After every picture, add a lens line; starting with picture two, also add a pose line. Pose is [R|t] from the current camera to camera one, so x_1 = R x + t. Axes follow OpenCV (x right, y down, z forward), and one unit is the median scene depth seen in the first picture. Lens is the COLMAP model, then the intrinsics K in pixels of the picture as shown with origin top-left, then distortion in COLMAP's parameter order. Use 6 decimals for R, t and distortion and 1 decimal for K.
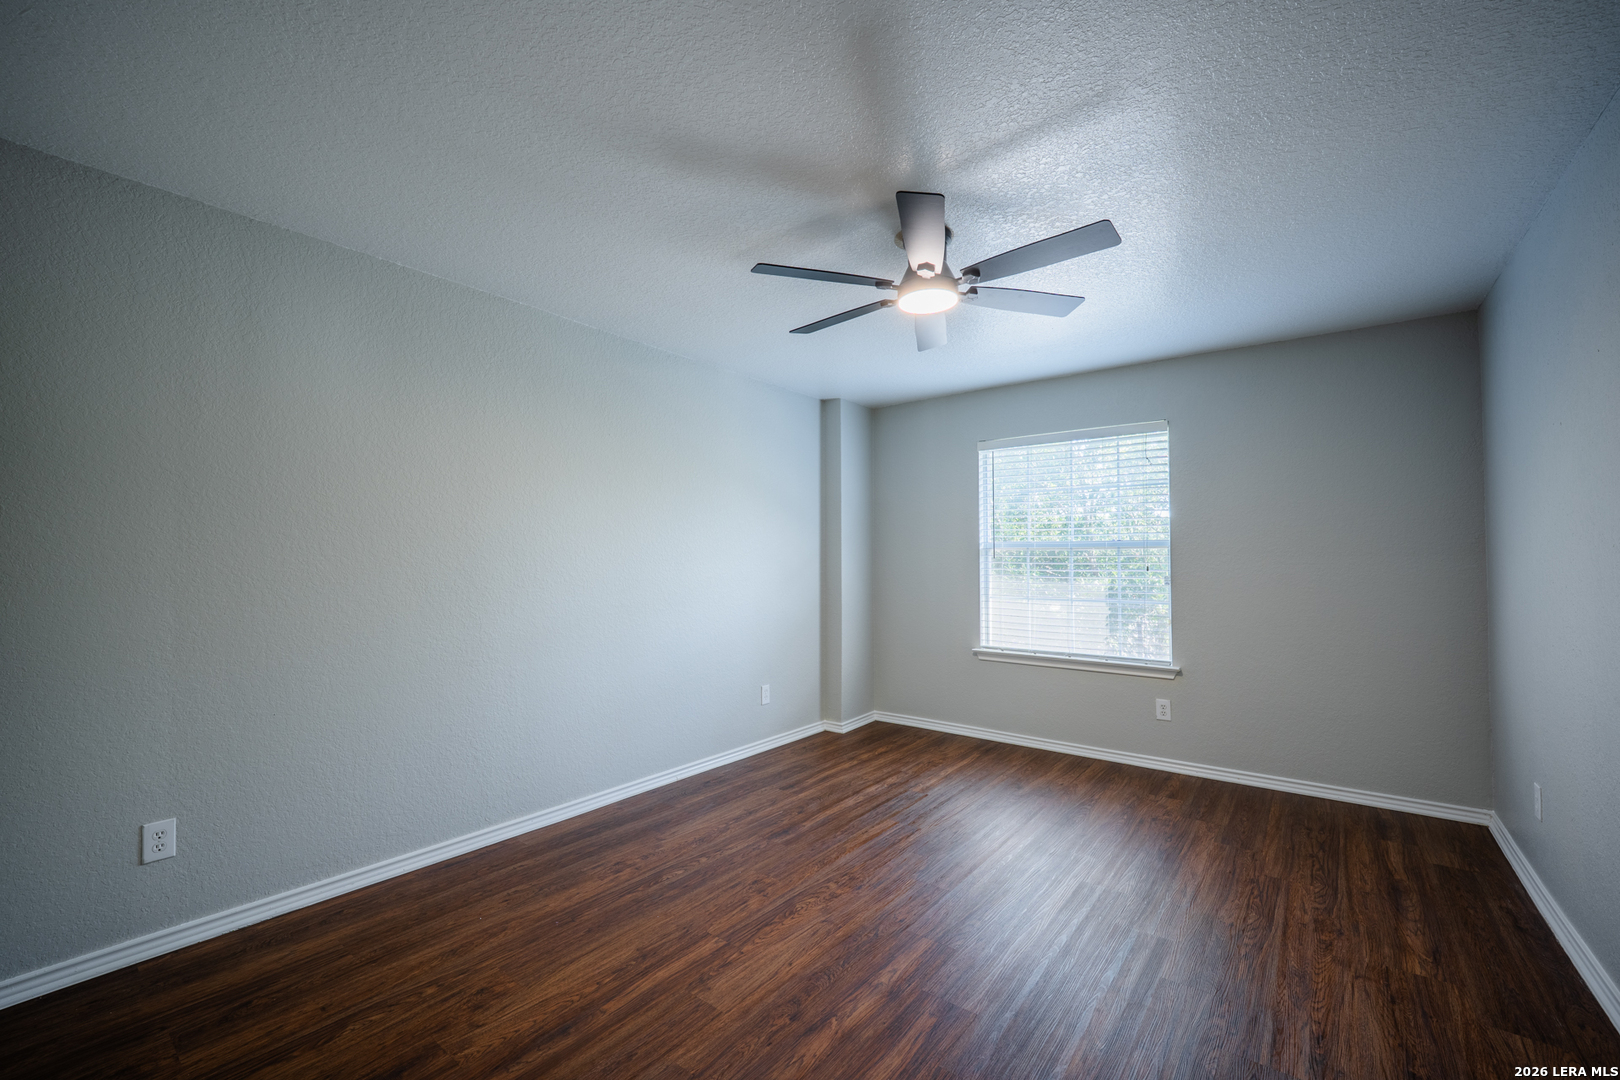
lens RADIAL K [[675.9, 0, 793.0], [0, 675.9, 542.7], [0, 0, 1]] dist [0.001136, -0.004827]
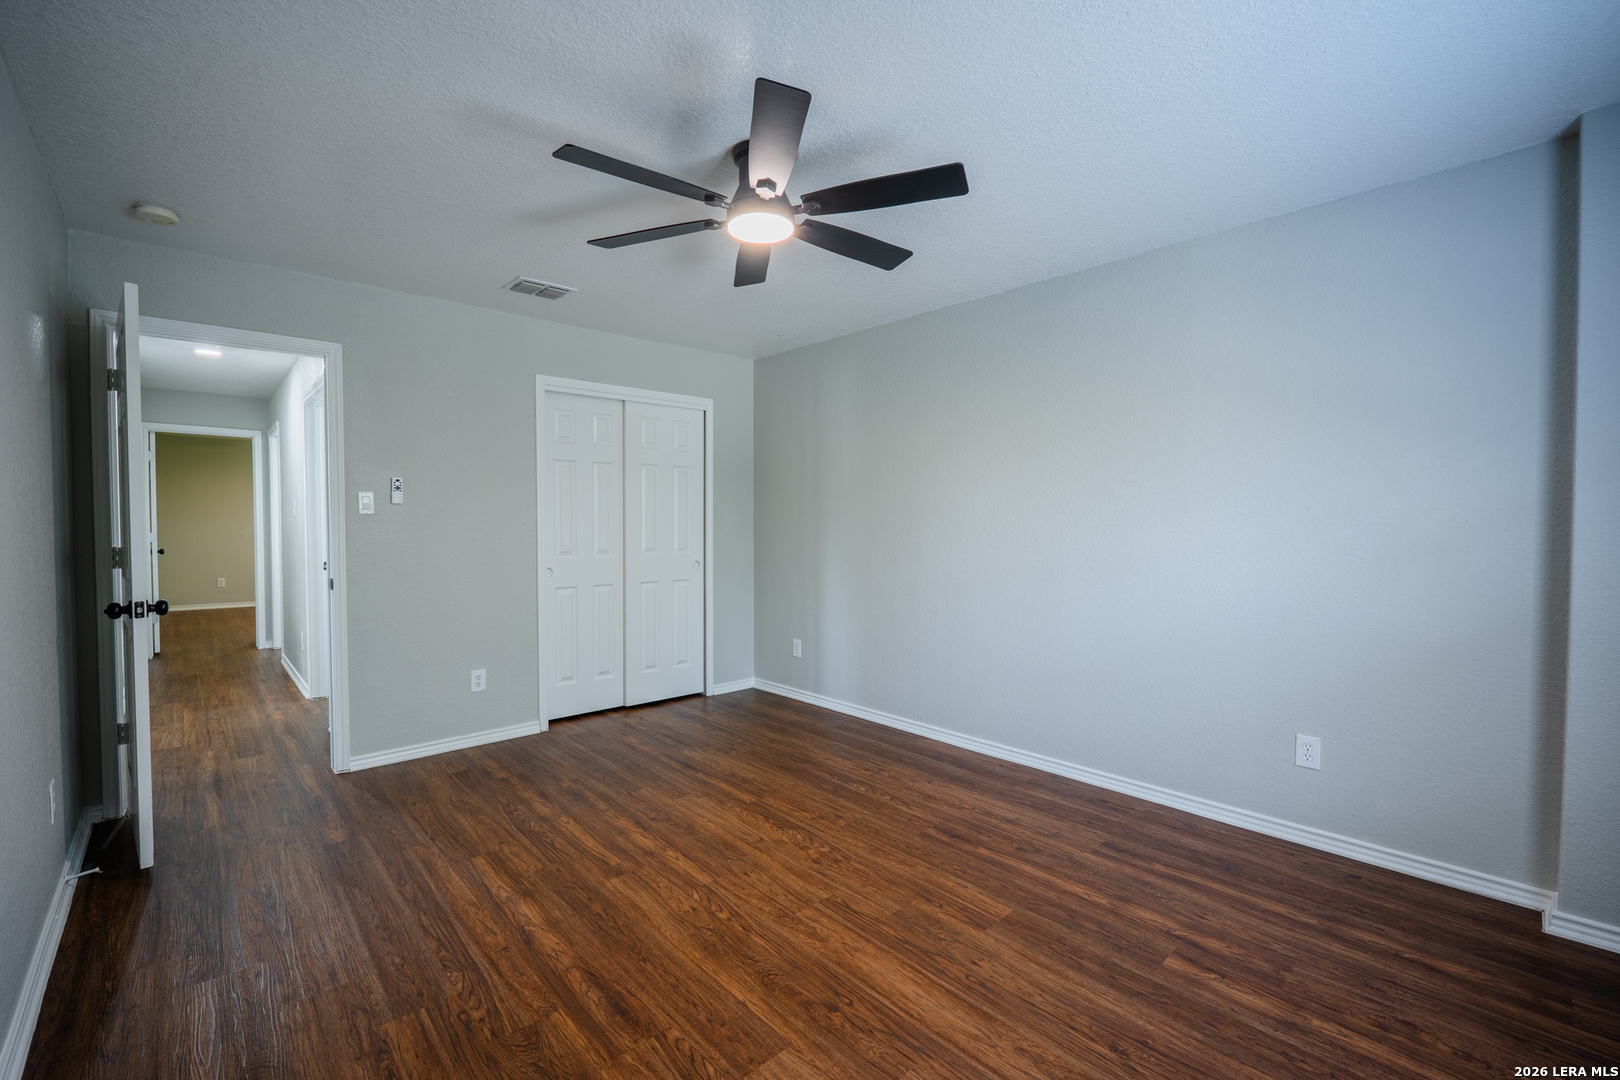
lens RADIAL K [[675.9, 0, 793.0], [0, 675.9, 542.7], [0, 0, 1]] dist [0.001136, -0.004827]
pose [[-0.170147, 0.029589, -0.984974, 0.875727], [0.026969, 0.999315, 0.025362, 0.023681], [0.985050, -0.022248, -0.170828, 0.959233]]
